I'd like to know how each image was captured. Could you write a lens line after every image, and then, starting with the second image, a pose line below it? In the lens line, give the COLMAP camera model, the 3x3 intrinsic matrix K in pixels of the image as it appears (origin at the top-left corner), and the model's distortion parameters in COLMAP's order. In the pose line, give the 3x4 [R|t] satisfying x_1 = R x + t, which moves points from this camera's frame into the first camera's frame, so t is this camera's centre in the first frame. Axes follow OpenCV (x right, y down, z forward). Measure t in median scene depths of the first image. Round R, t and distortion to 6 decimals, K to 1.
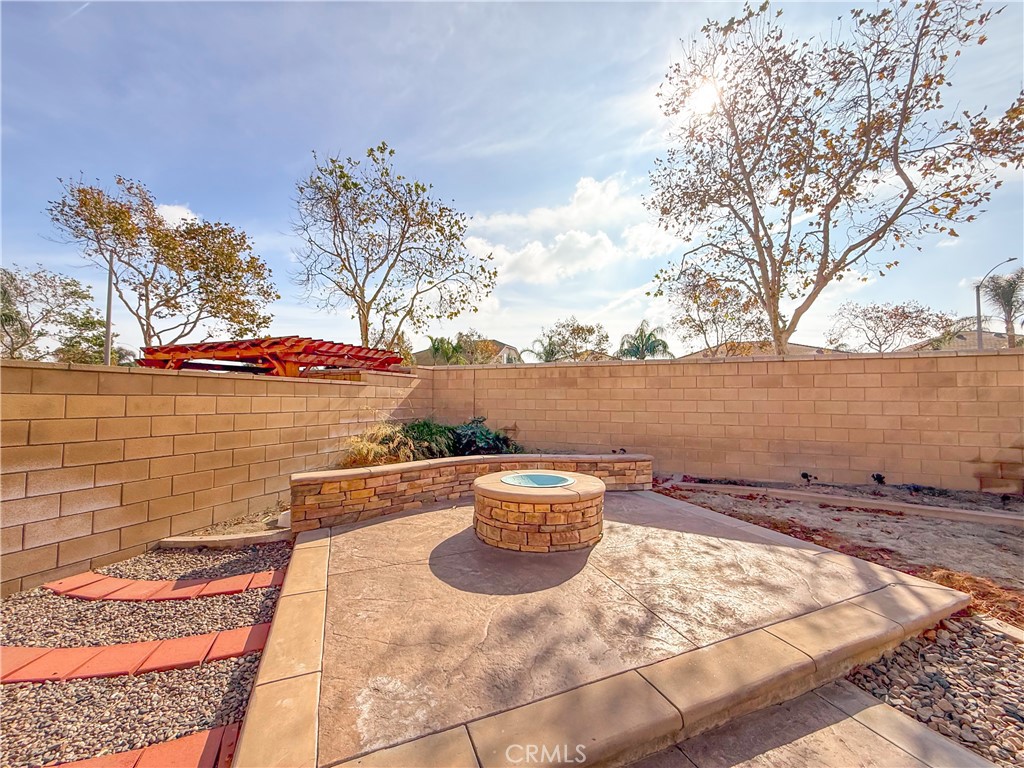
lens RADIAL K [[409.1, 0, 506.4], [0, 409.1, 381.8], [0, 0, 1]] dist [-0.000974, 0.000403]
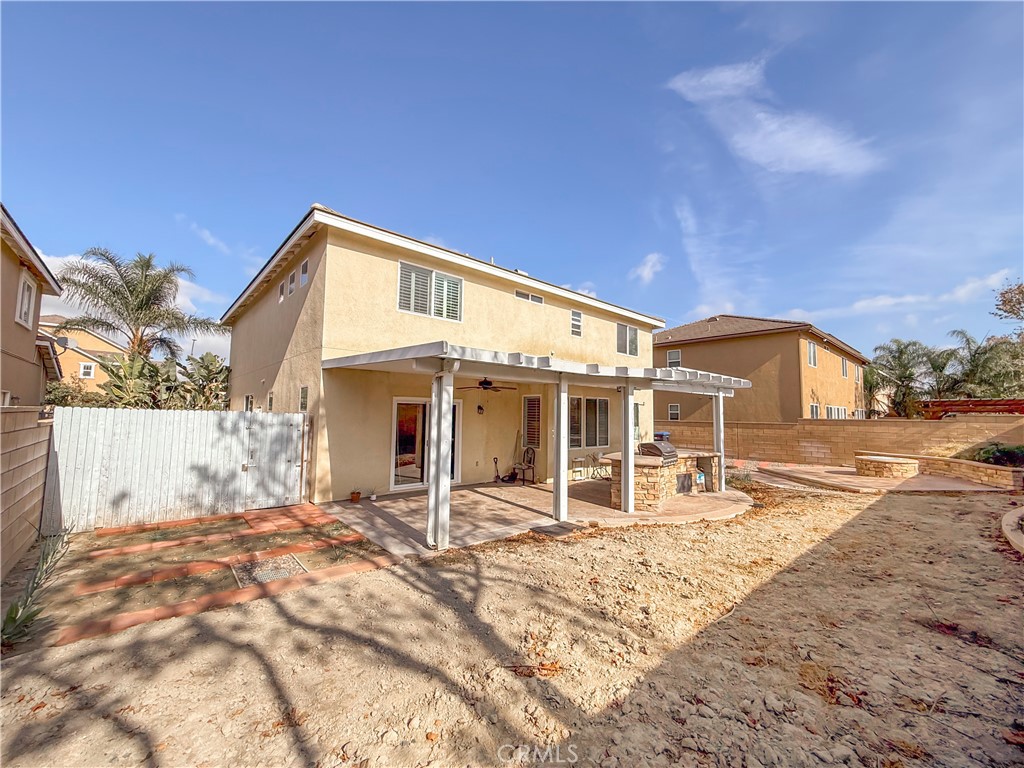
lens RADIAL K [[409.1, 0, 506.1], [0, 409.1, 379.9], [0, 0, 1]] dist [-0.000974, 0.000403]
pose [[-0.455886, -0.083762, -0.886088, 2.623563], [0.024519, 0.994002, -0.106578, -0.039279], [0.889700, -0.070313, -0.451098, 0.002159]]
